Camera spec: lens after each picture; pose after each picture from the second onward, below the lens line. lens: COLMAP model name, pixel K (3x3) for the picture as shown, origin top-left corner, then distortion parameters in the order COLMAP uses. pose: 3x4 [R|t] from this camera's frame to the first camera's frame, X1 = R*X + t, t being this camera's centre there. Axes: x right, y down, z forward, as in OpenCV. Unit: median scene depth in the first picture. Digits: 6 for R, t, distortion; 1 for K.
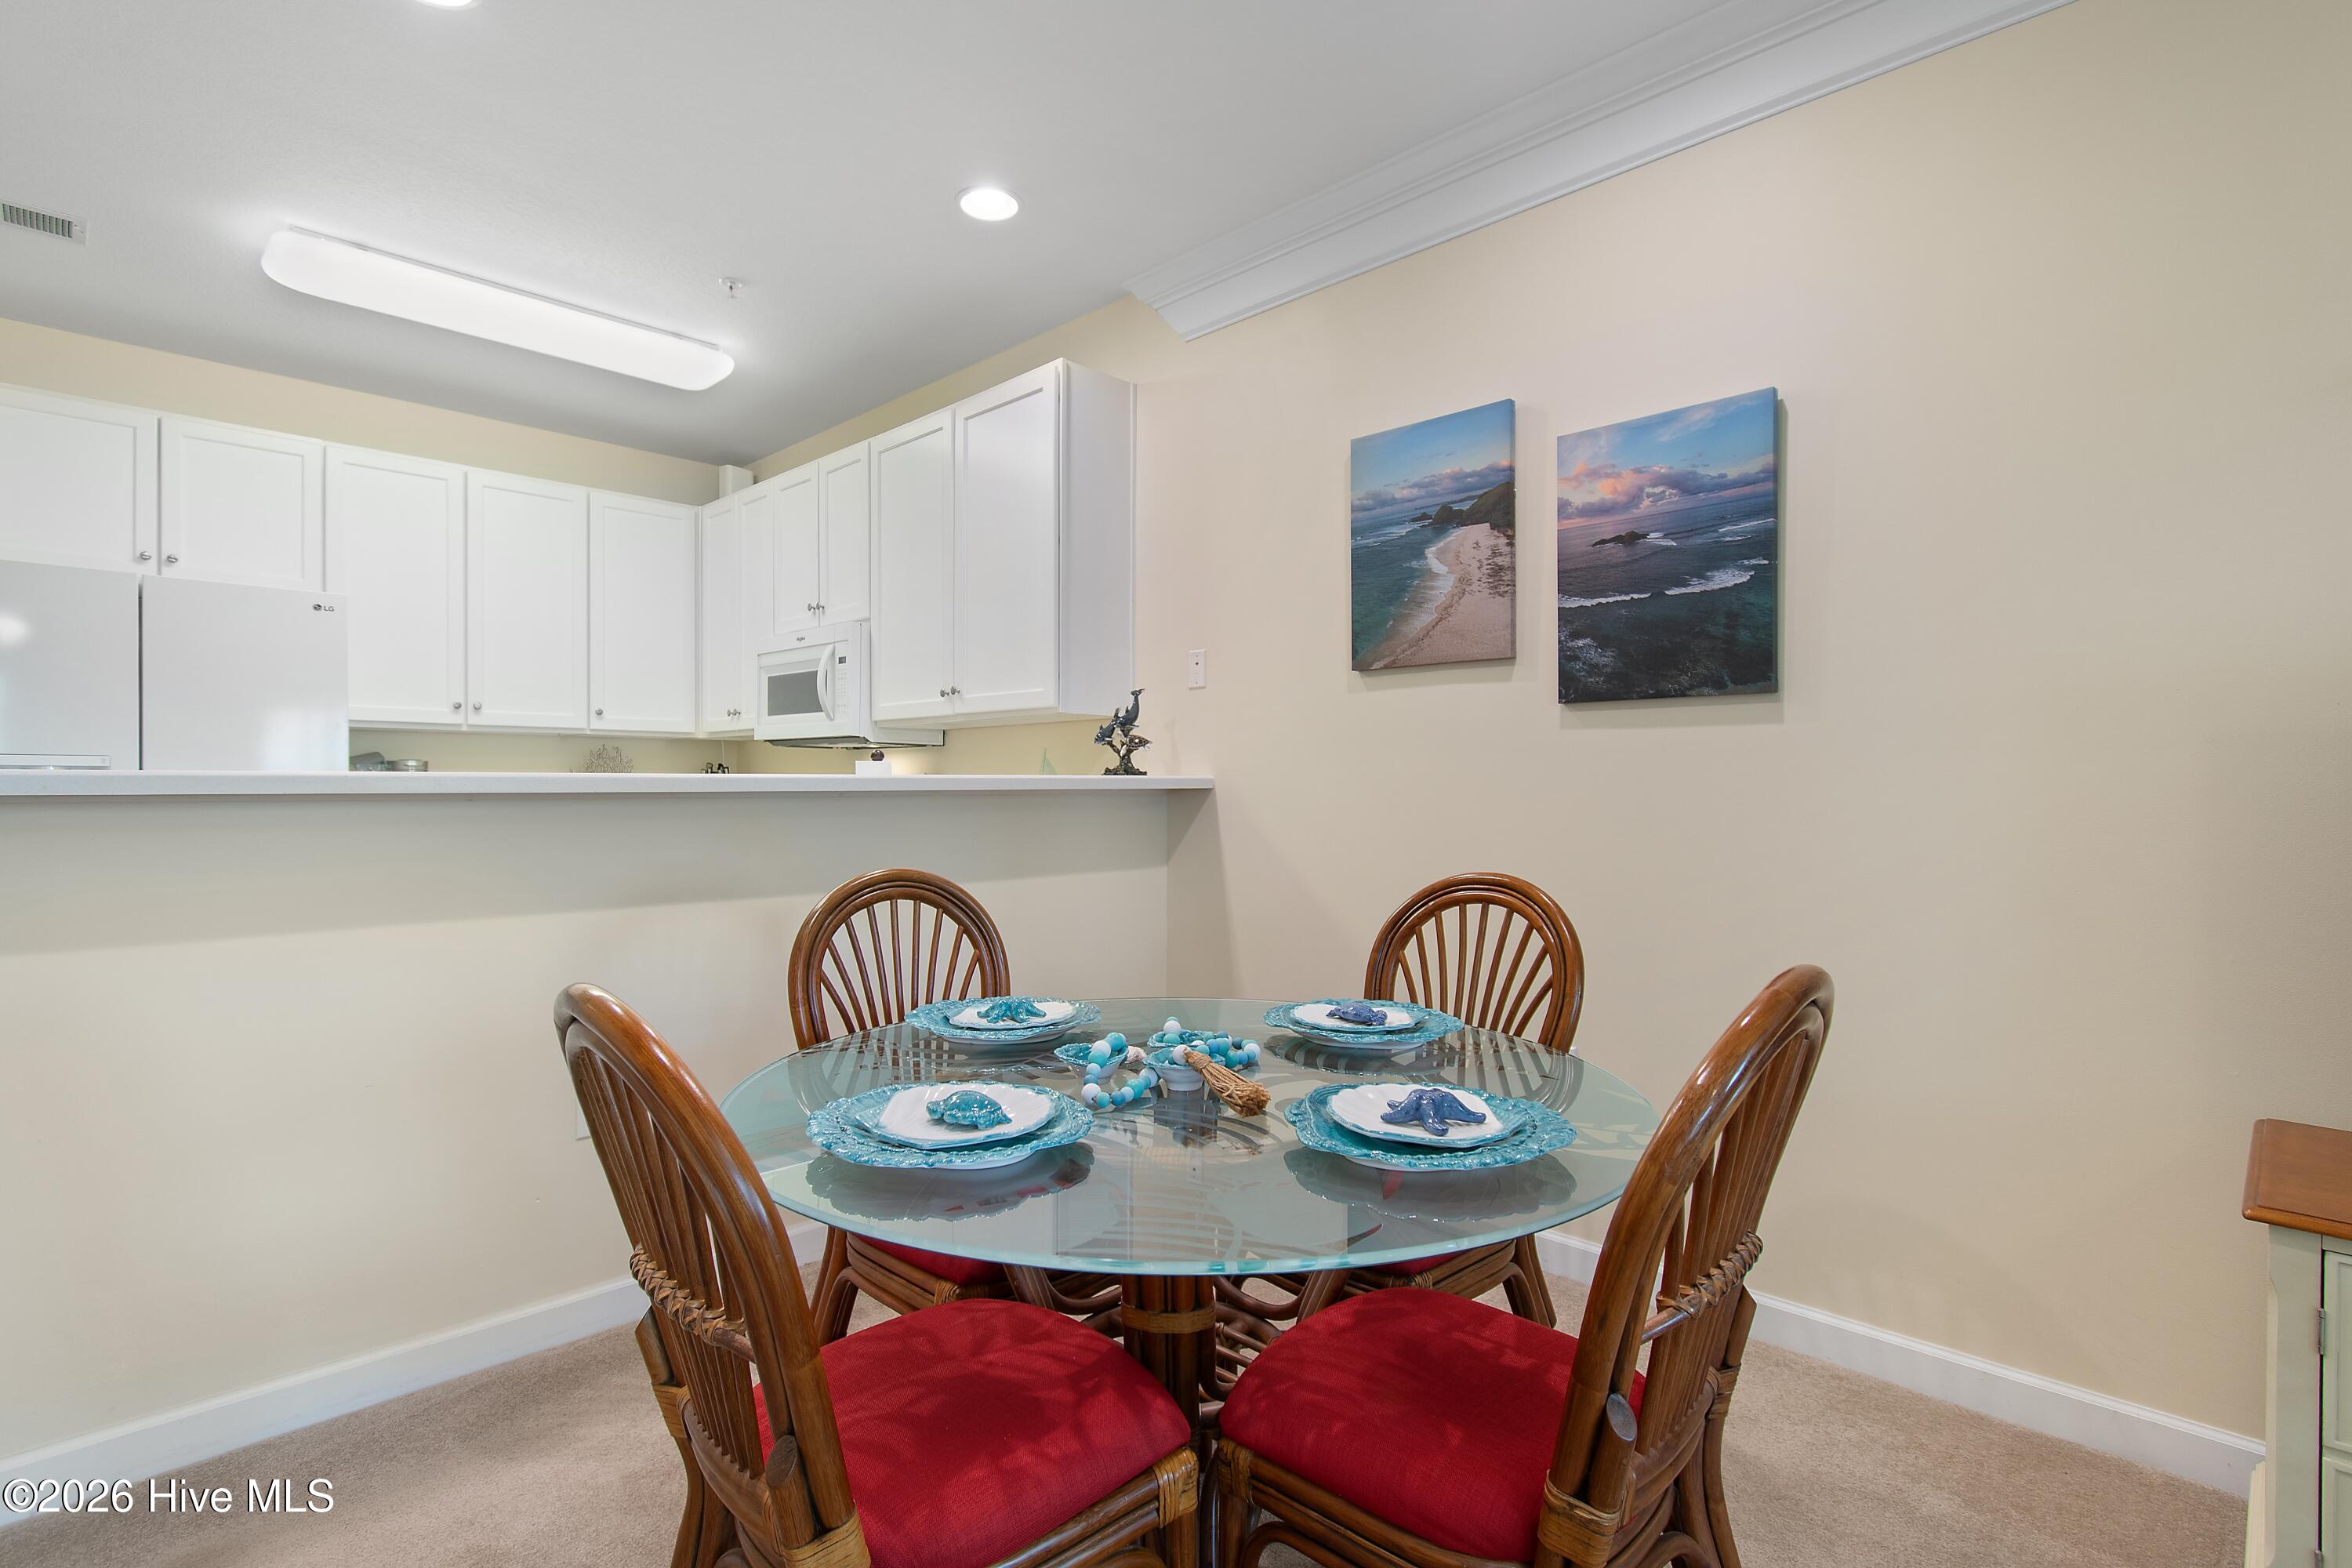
lens RADIAL K [[1140.7, 0, 1188.6], [0, 1140.7, 795.2], [0, 0, 1]] dist [0.003645, -0.001697]
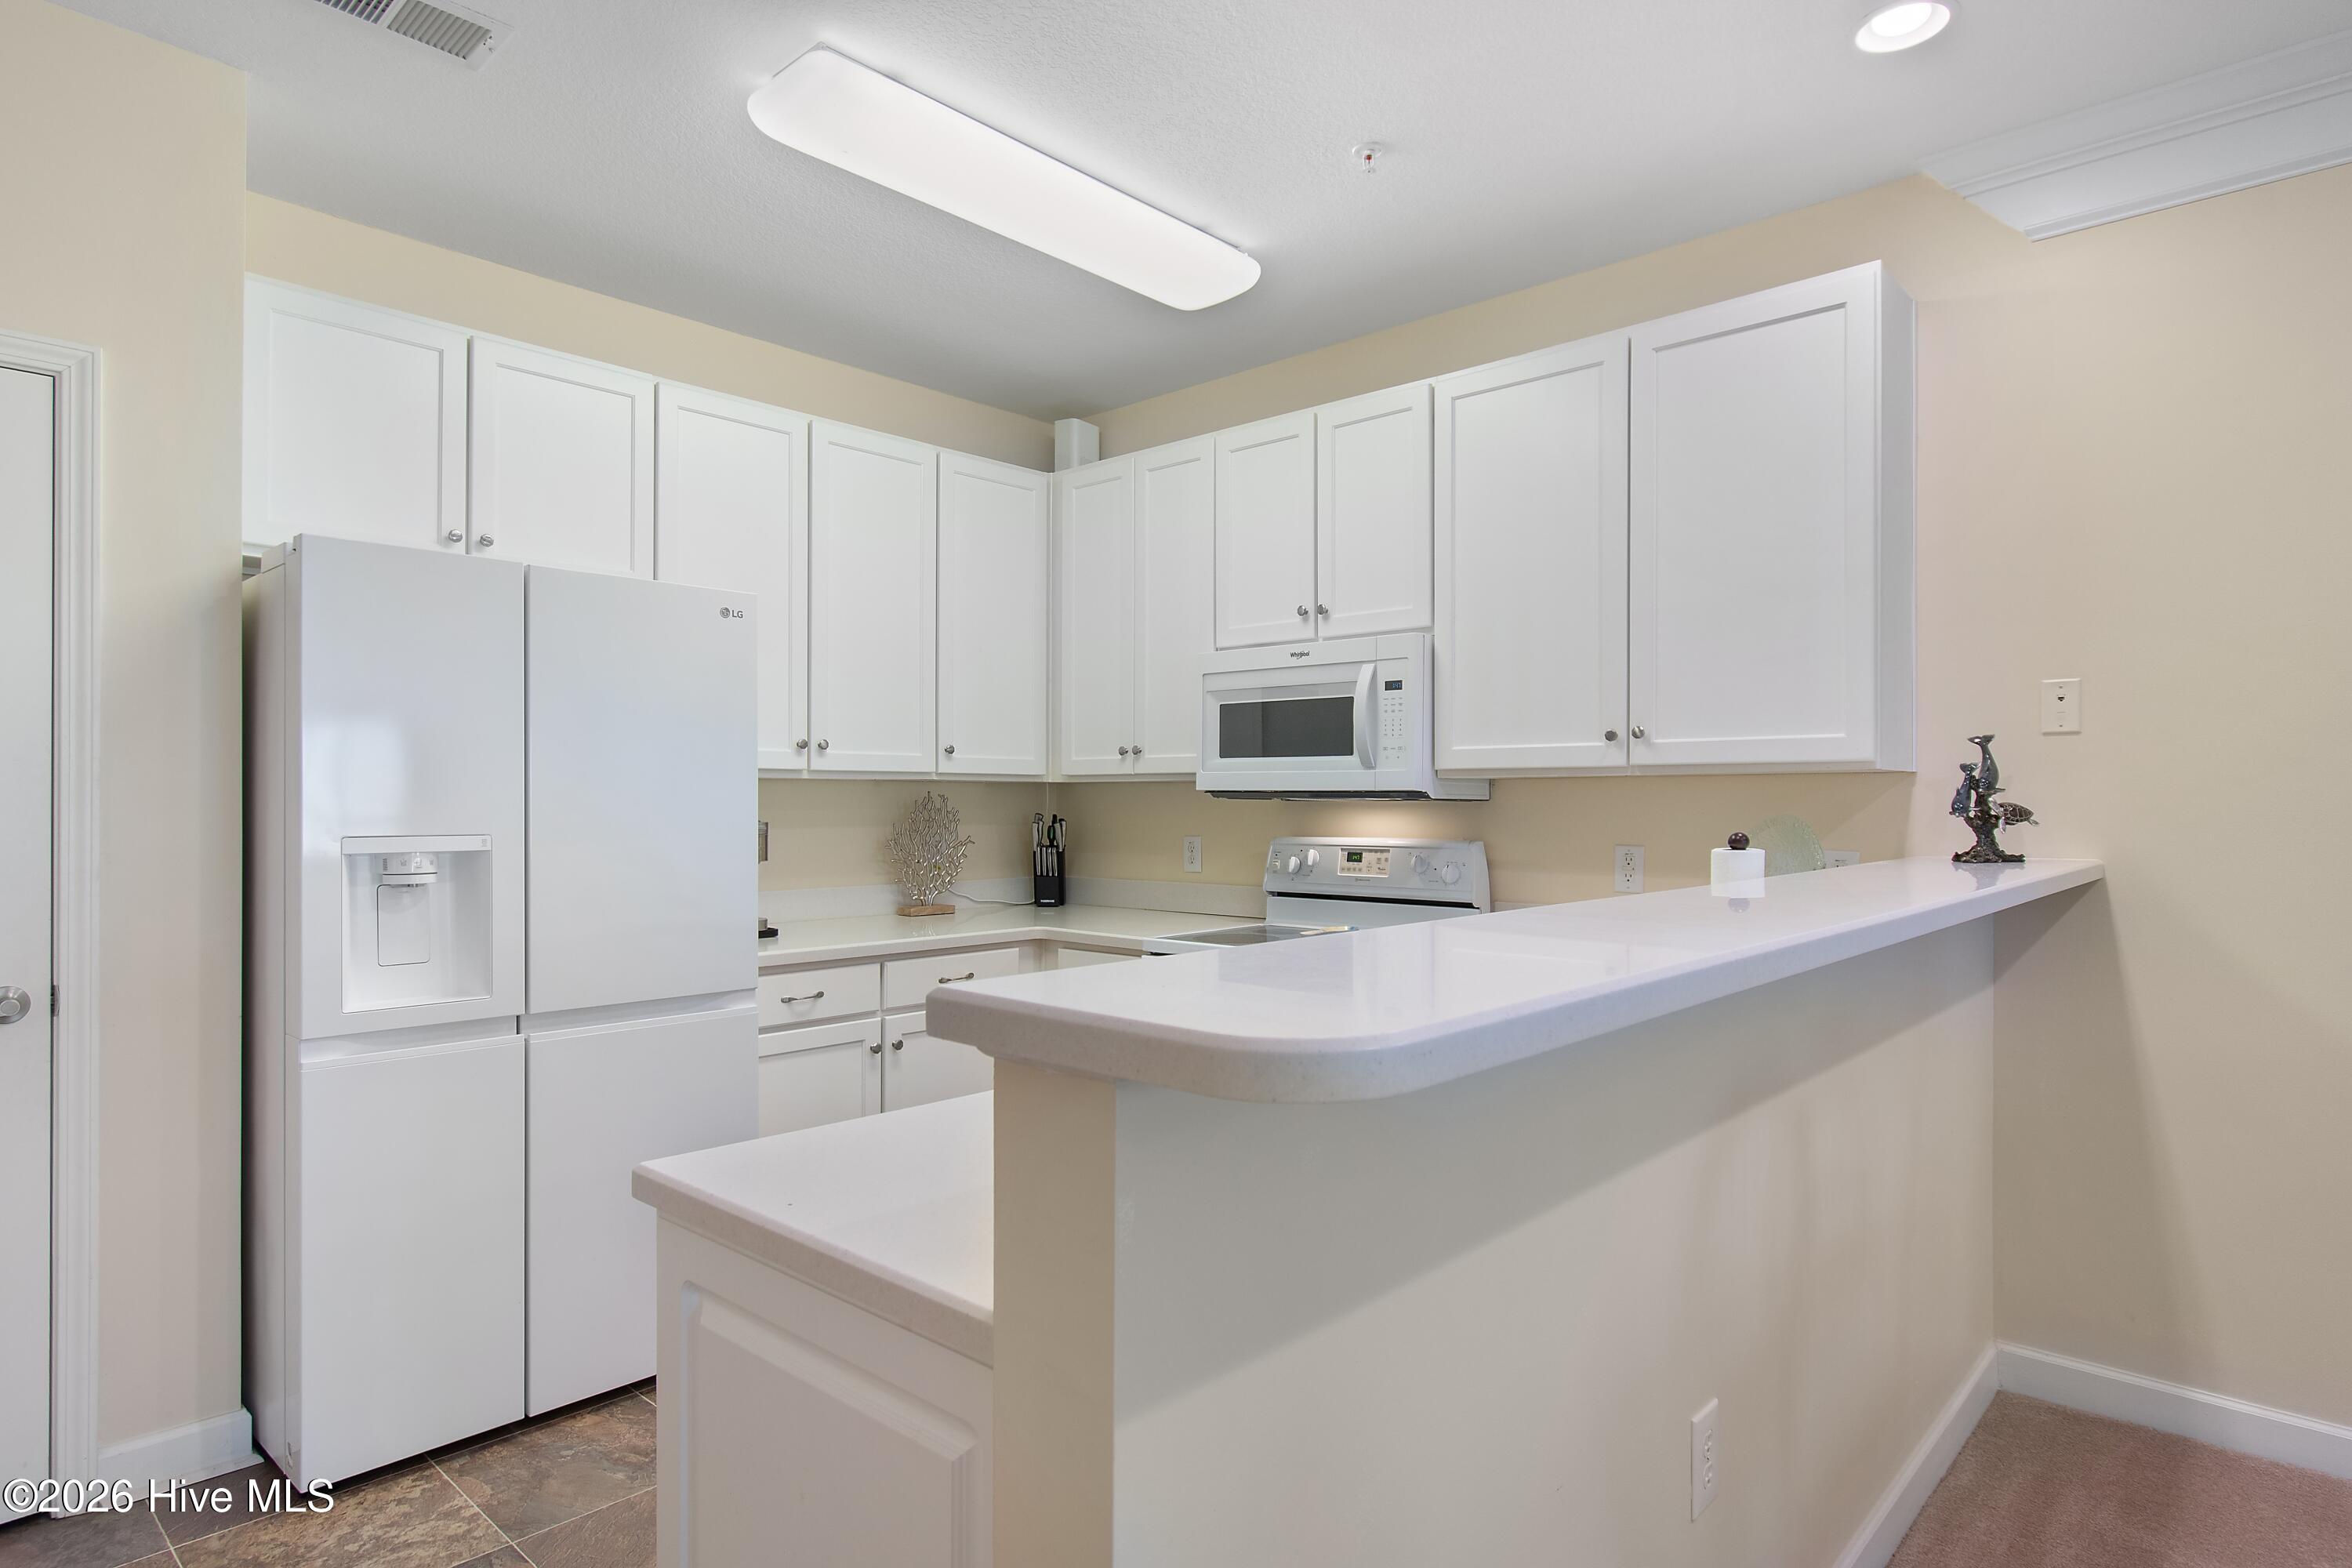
lens RADIAL K [[1294.2, 0, 1186.0], [0, 1294.2, 792.0], [0, 0, 1]] dist [0.001486, 0.001938]
pose [[0.999466, -0.000521, 0.032666, -0.457399], [0.000912, 0.999928, -0.011948, -0.041048], [-0.032658, 0.011971, 0.999395, 0.185595]]
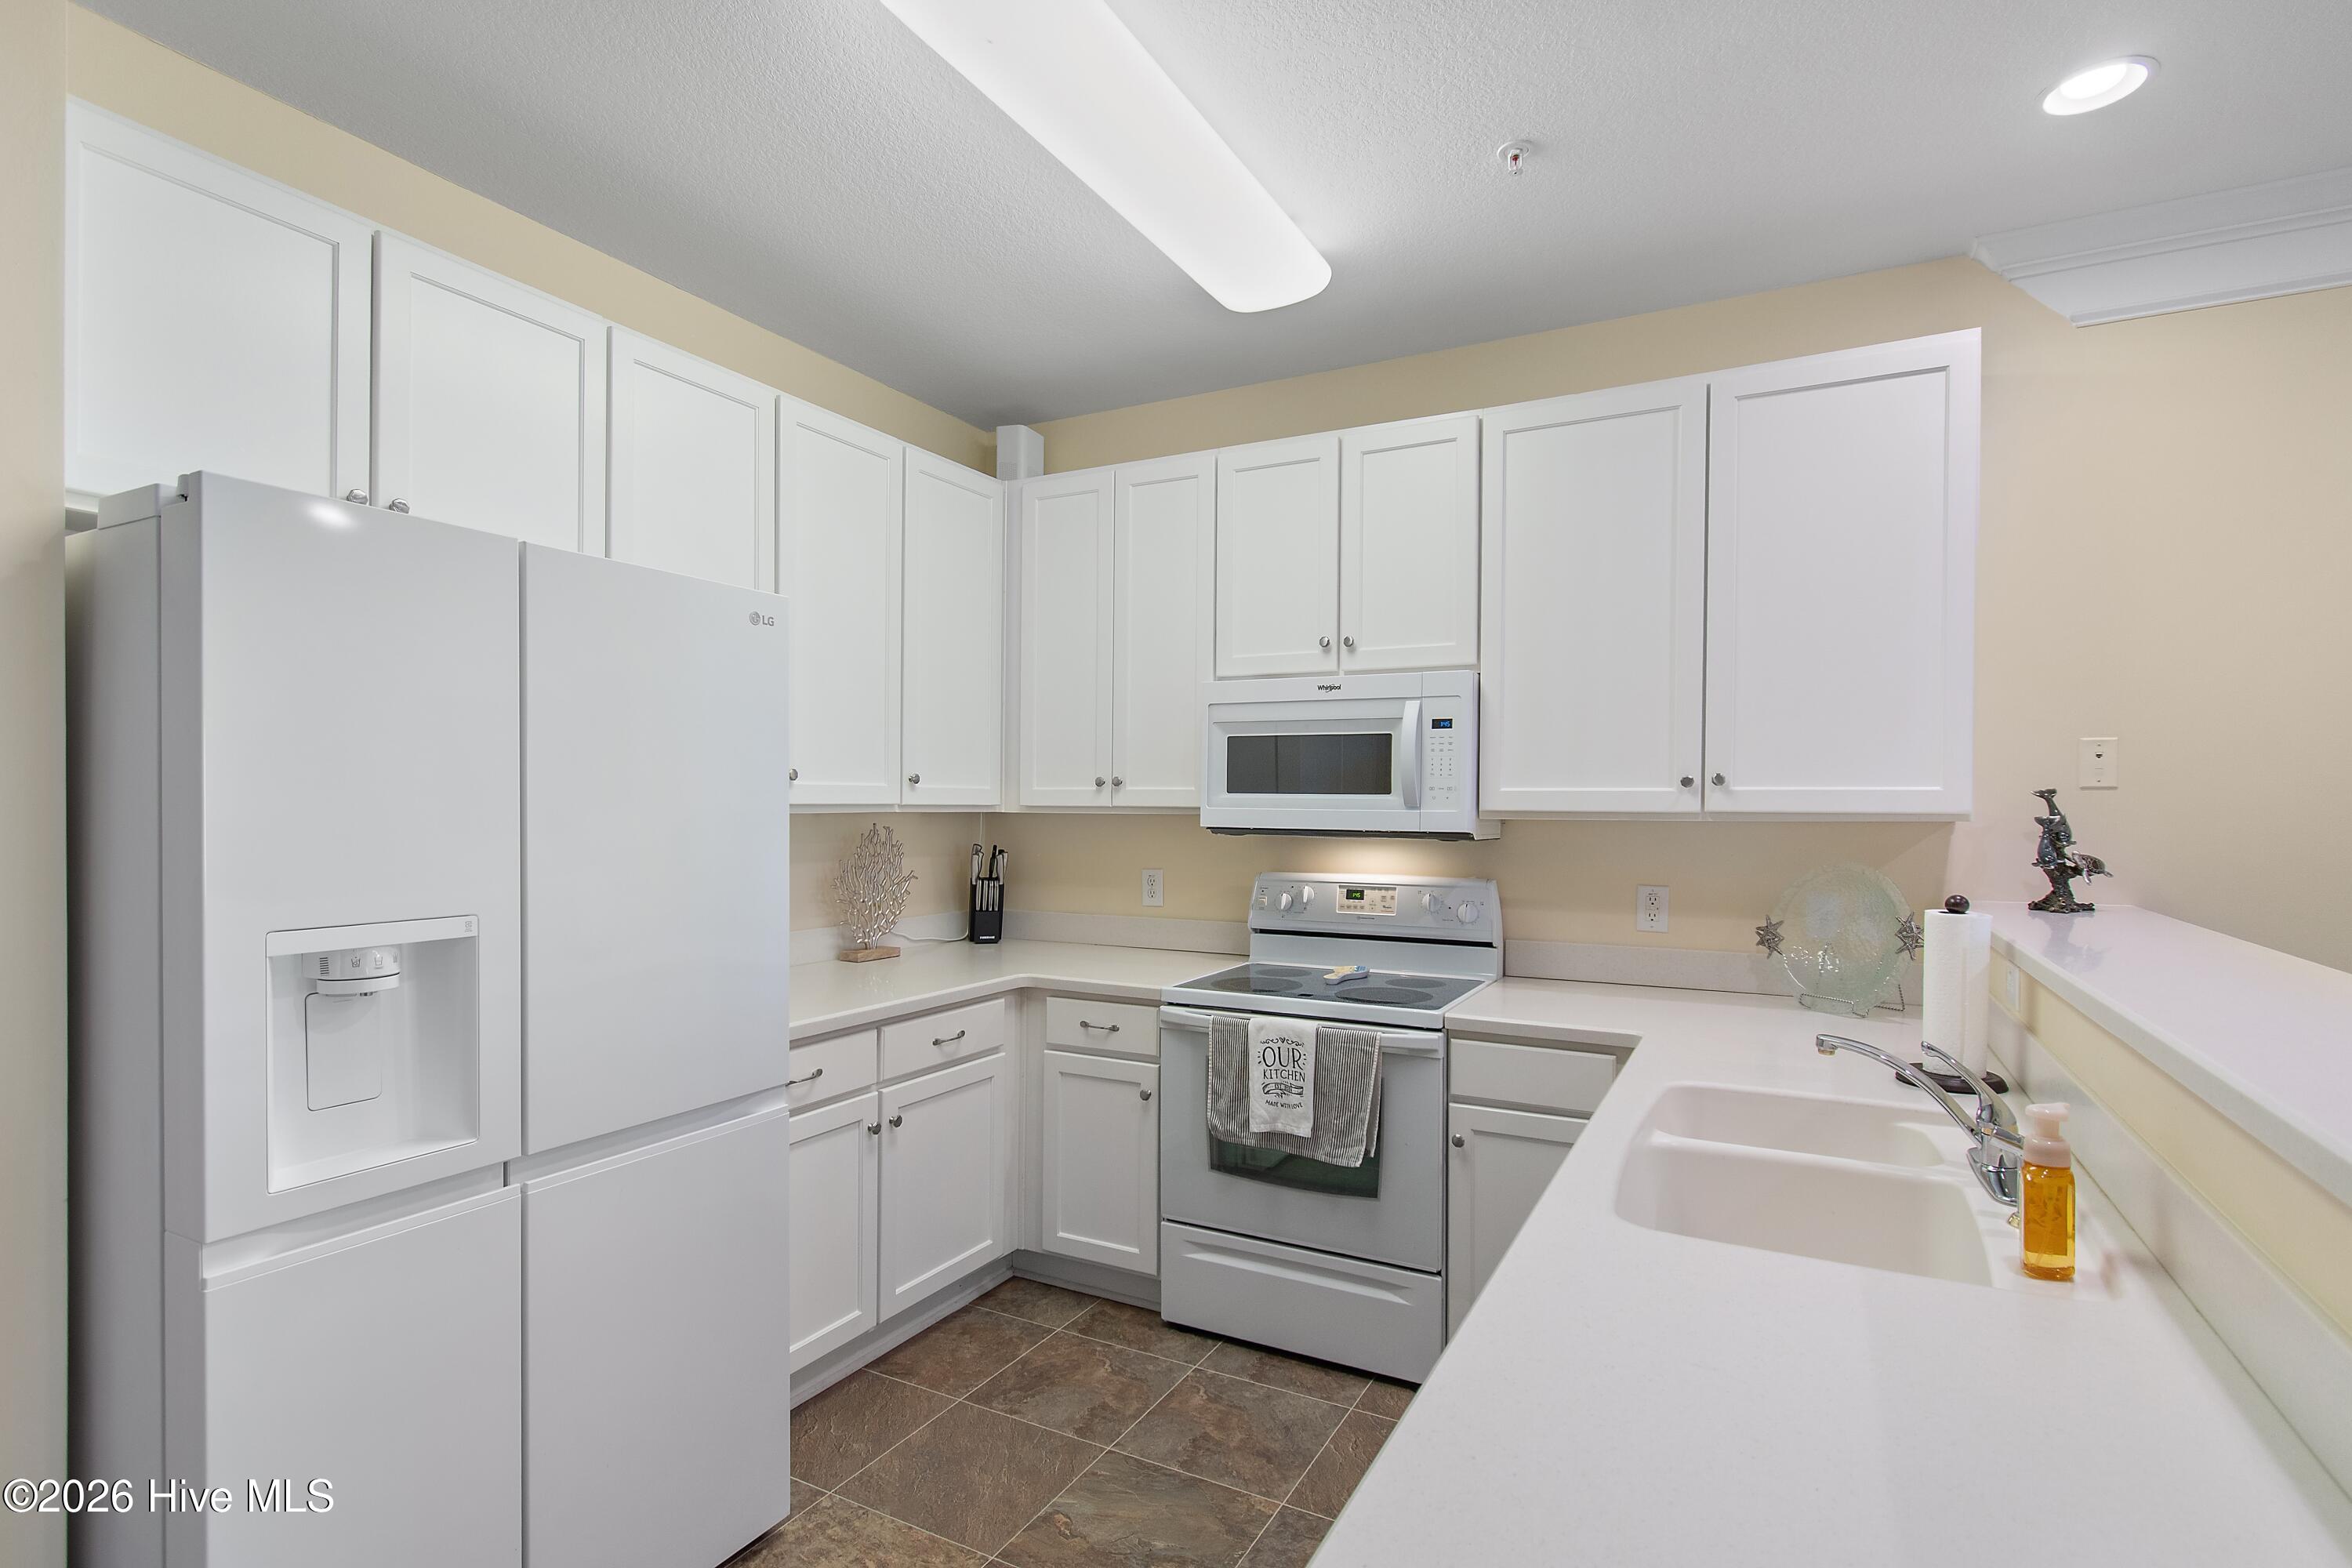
lens RADIAL K [[1140.7, 0, 1187.1], [0, 1140.7, 807.1], [0, 0, 1]] dist [0.003645, -0.001697]
pose [[0.958560, 0.002694, 0.284878, -0.647669], [-0.002623, 0.999996, -0.000629, -0.065884], [-0.284879, -0.000144, 0.958564, 0.369758]]
